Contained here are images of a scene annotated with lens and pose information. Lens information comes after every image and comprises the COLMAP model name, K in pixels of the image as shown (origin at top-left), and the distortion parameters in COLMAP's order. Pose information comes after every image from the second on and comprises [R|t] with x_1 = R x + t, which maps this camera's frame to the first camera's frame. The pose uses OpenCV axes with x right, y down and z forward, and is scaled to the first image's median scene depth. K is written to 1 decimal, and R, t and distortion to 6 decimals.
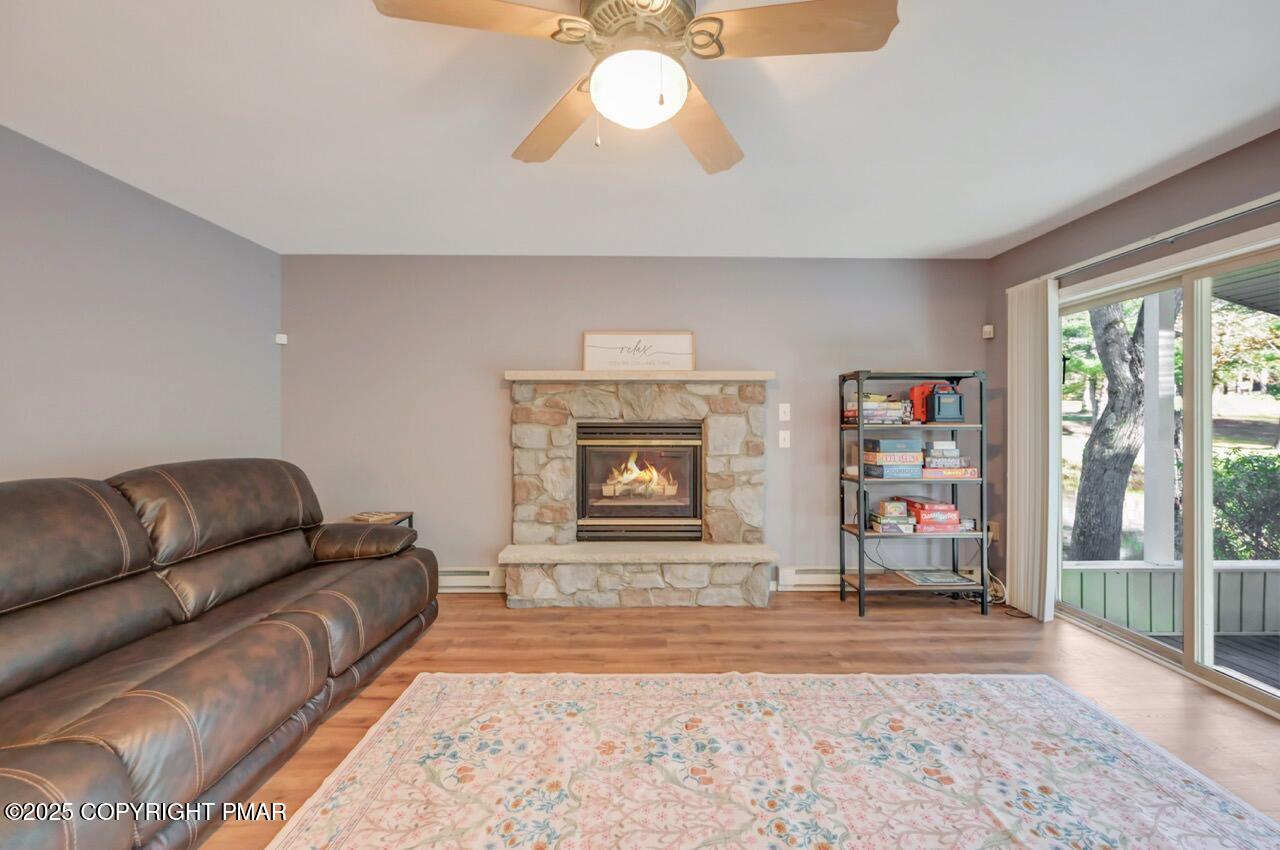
lens RADIAL K [[515.1, 0, 637.0], [0, 515.1, 418.3], [0, 0, 1]] dist [-0.000232, 0.000199]
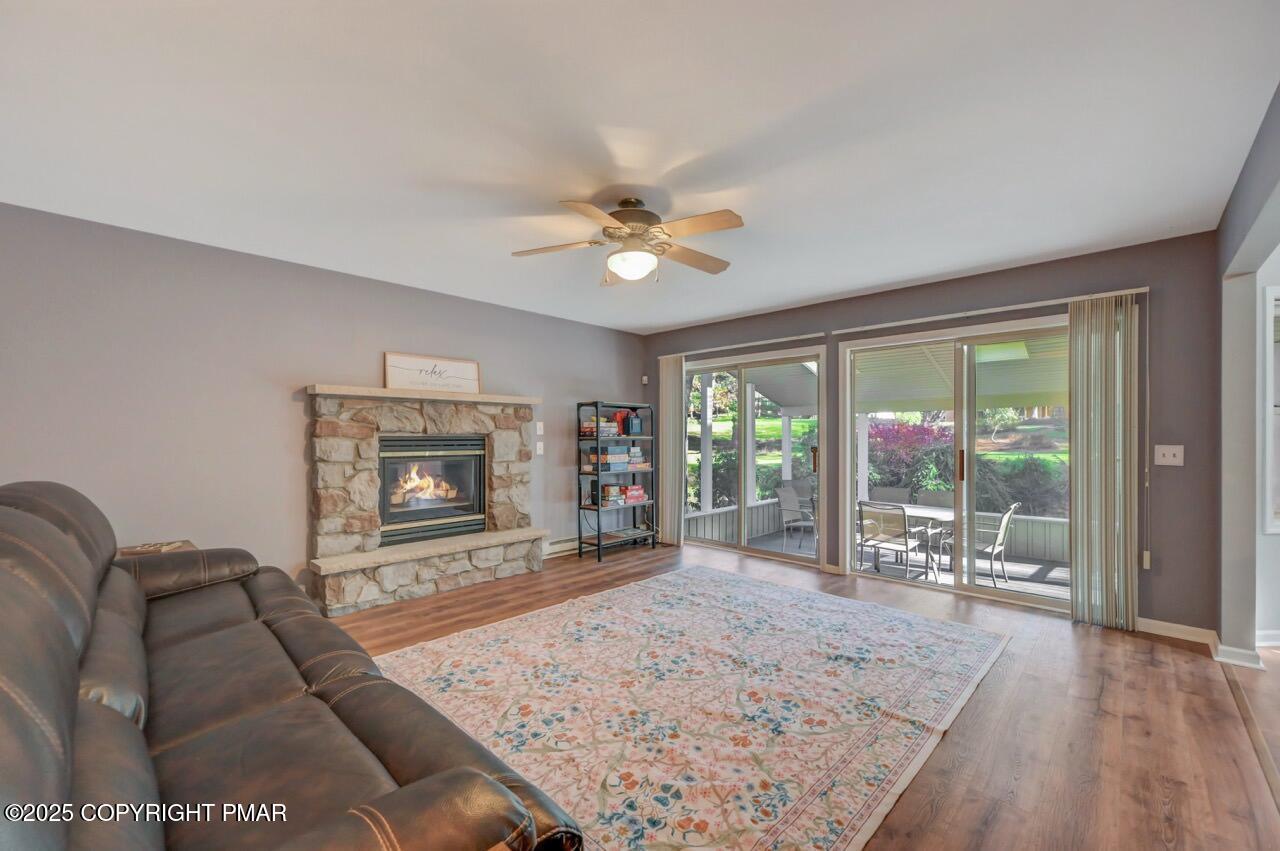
lens RADIAL K [[529.3, 0, 637.2], [0, 529.3, 440.9], [0, 0, 1]] dist [0.000317, 0.000071]
pose [[0.698532, -0.008302, 0.715531, -0.563484], [0.000614, 0.999939, 0.011002, 0.006520], [-0.715579, -0.007246, 0.698495, -0.162365]]
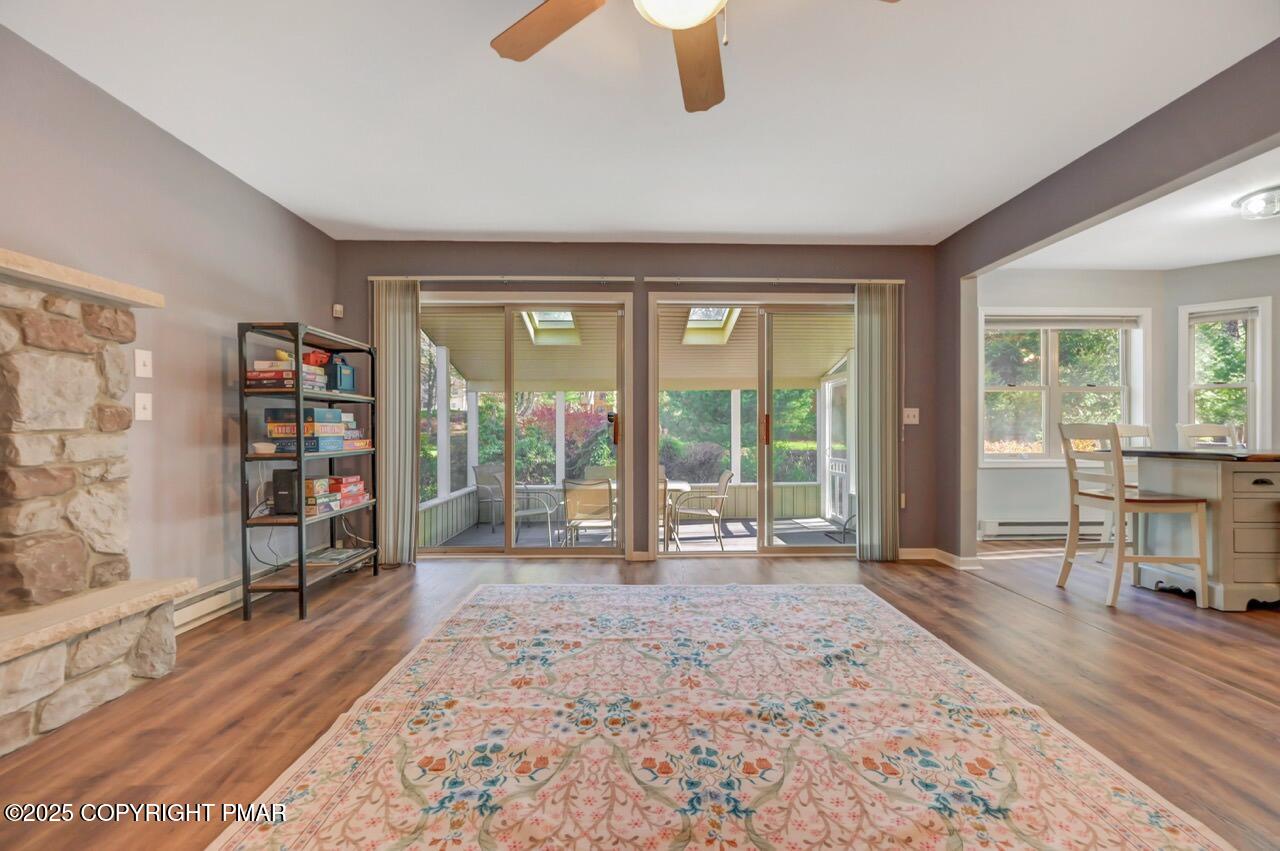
lens RADIAL K [[512.2, 0, 645.2], [0, 512.2, 433.7], [0, 0, 1]] dist [0.000155, 0.000294]
pose [[-0.024469, -0.006287, 0.999681, -0.373078], [-0.000211, 0.999980, 0.006284, 0.073899], [-0.999701, -0.000057, -0.024470, 0.433329]]
